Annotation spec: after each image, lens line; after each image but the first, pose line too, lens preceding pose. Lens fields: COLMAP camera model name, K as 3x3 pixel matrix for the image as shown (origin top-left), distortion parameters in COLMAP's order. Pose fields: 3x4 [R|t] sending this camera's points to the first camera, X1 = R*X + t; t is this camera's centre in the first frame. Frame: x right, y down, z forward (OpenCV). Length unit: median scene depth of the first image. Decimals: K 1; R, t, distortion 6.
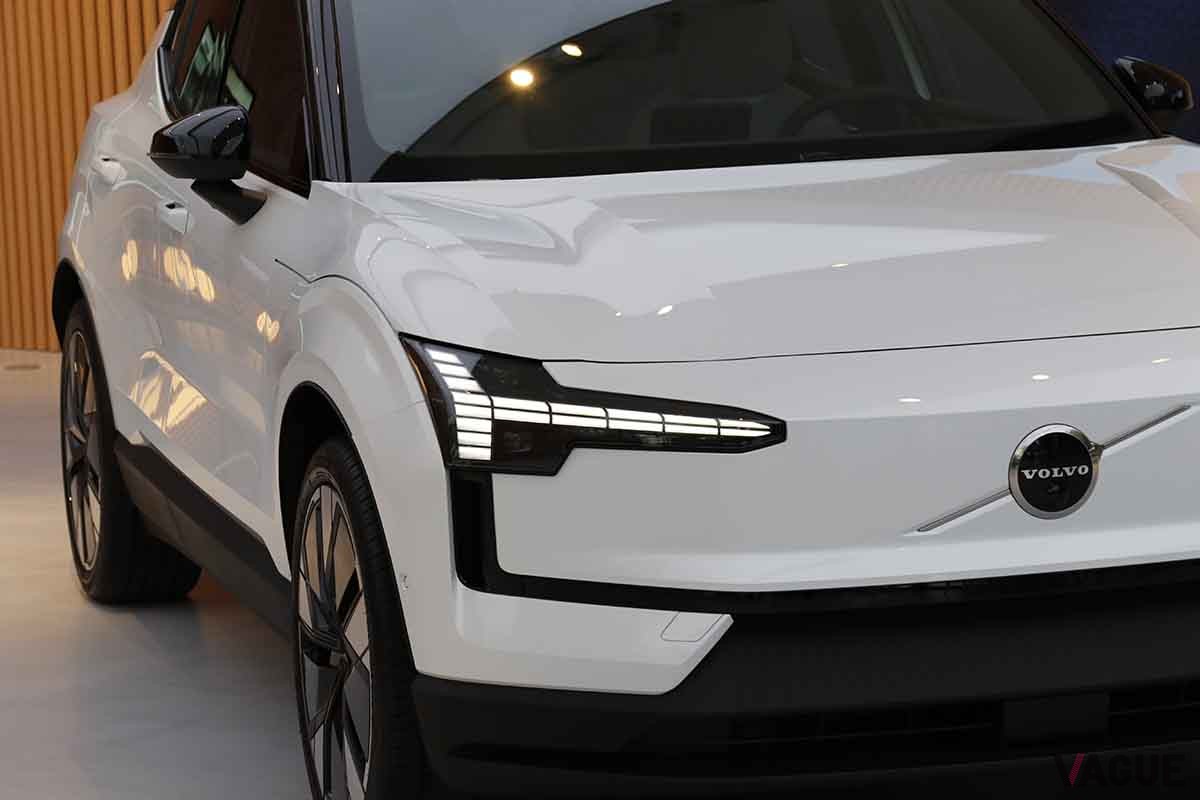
lens RADIAL K [[3736.3, 0, 589.7], [0, 3736.3, 402.7], [0, 0, 1]] dist [0.185682, 0.000000]
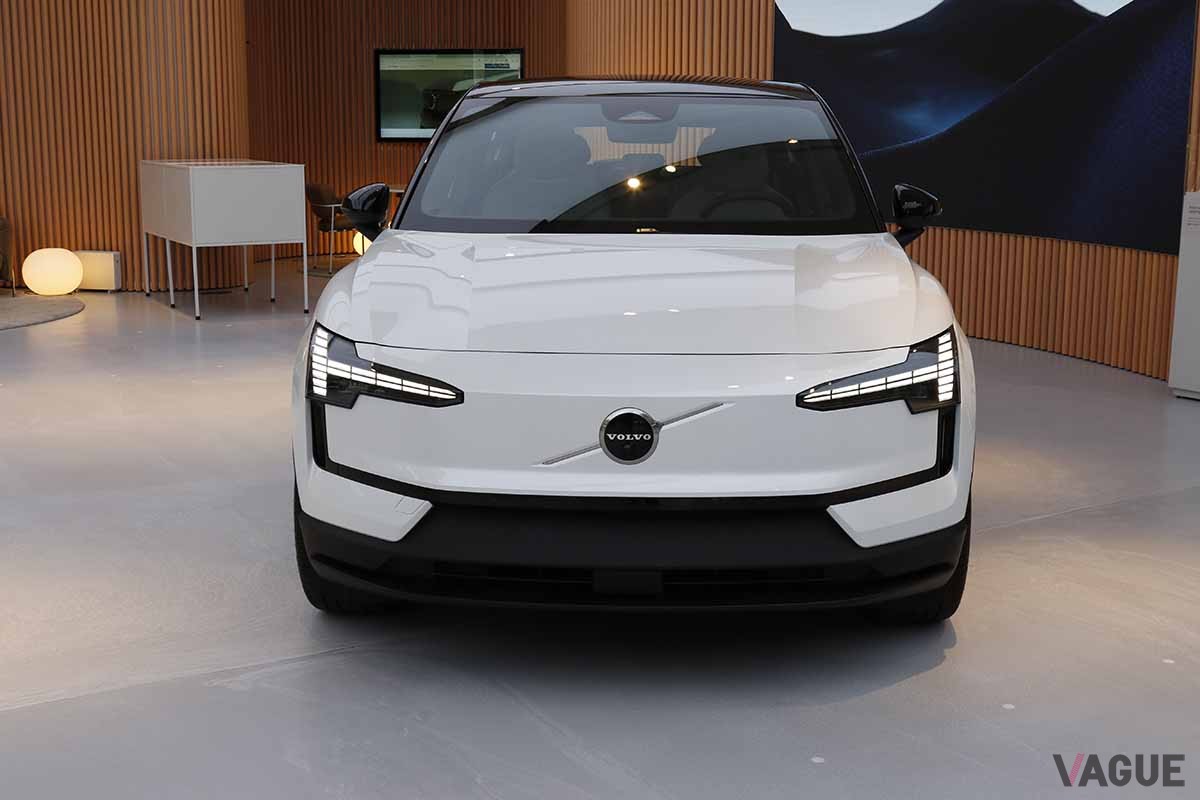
lens RADIAL K [[1545.0, 0, 591.7], [0, 1545.0, 399.6], [0, 0, 1]] dist [-0.019759, 0.000000]
pose [[0.946209, 0.096108, -0.308952, 0.313453], [-0.075150, 0.994033, 0.079065, -0.049251], [0.314707, -0.051594, 0.947786, 0.356254]]
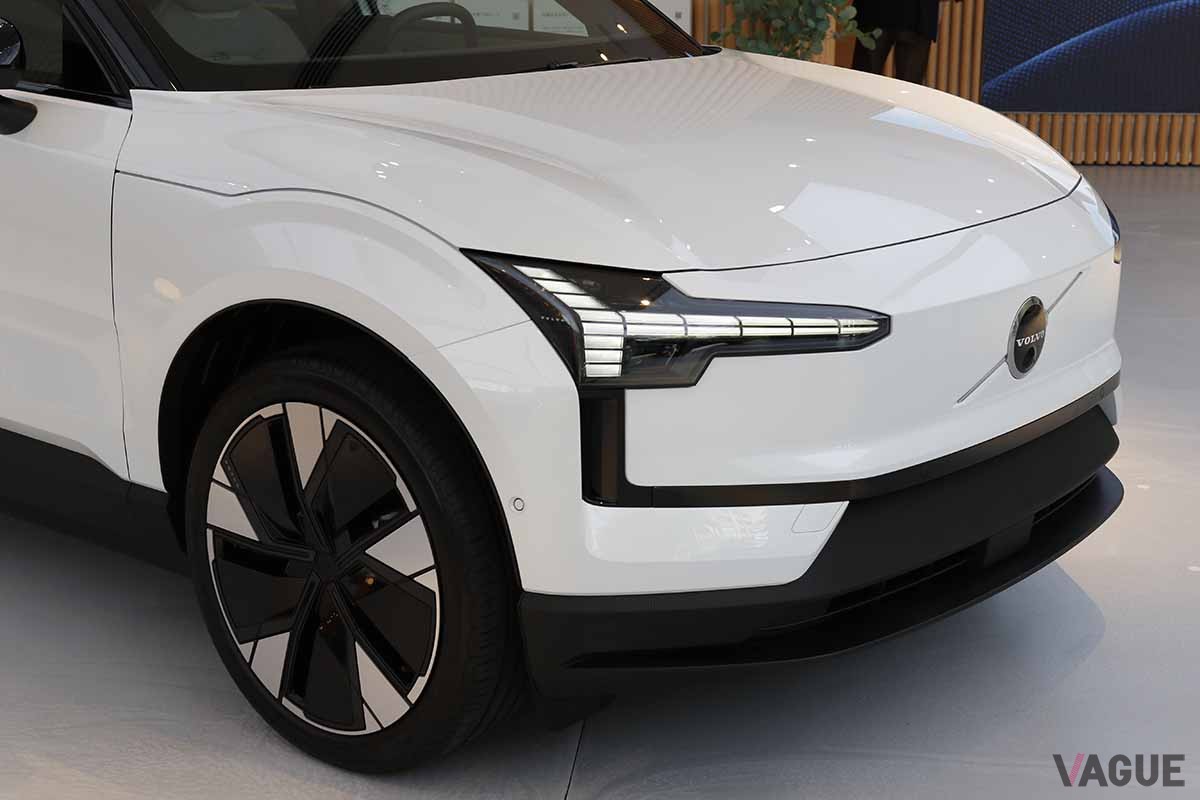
lens RADIAL K [[1919.1, 0, 606.1], [0, 1919.1, 402.0], [0, 0, 1]] dist [0.007965, 0.000000]
pose [[0.818658, -0.107848, 0.564064, -0.317877], [0.043479, 0.991029, 0.126380, -0.042399], [-0.572634, -0.078937, 0.816002, 0.586391]]
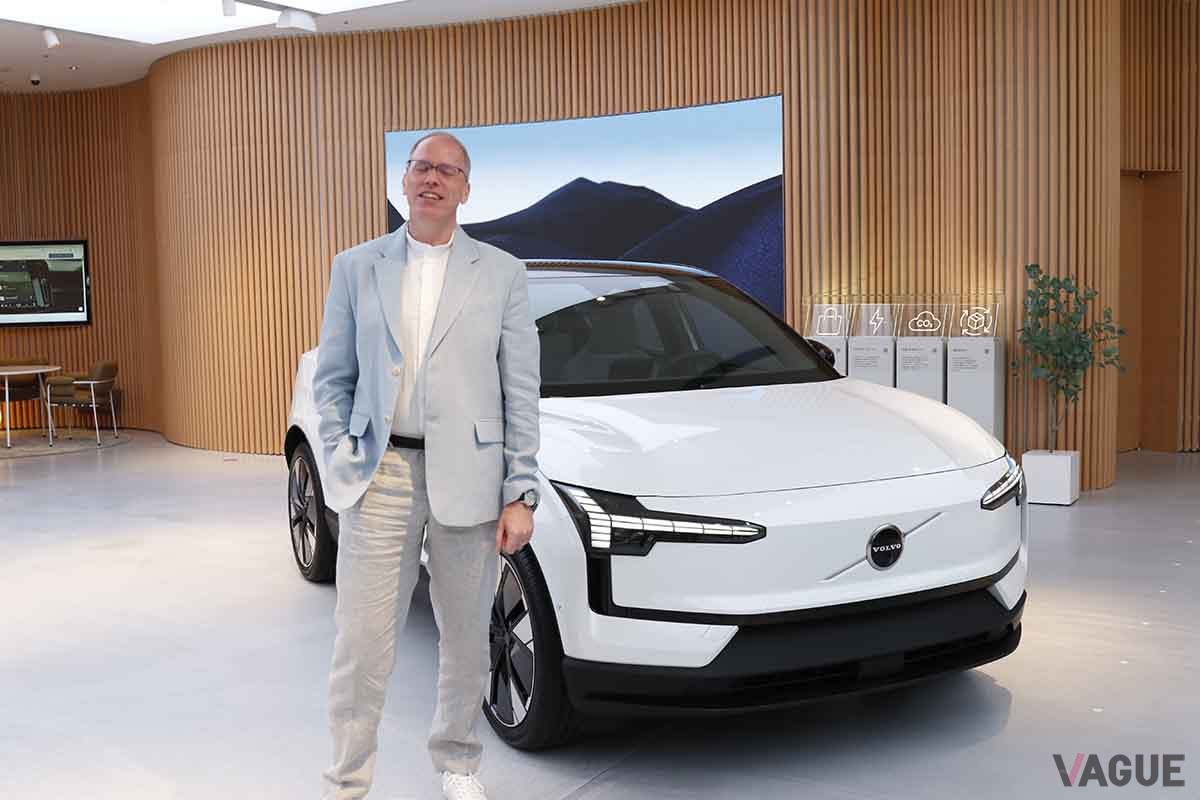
lens RADIAL K [[1324.4, 0, 600.2], [0, 1324.4, 392.7], [0, 0, 1]] dist [-0.113067, 0.000000]
pose [[0.984792, -0.000939, 0.173735, -0.150249], [0.008223, 0.999117, -0.041212, -0.036813], [-0.173542, 0.042014, 0.983930, 0.323575]]
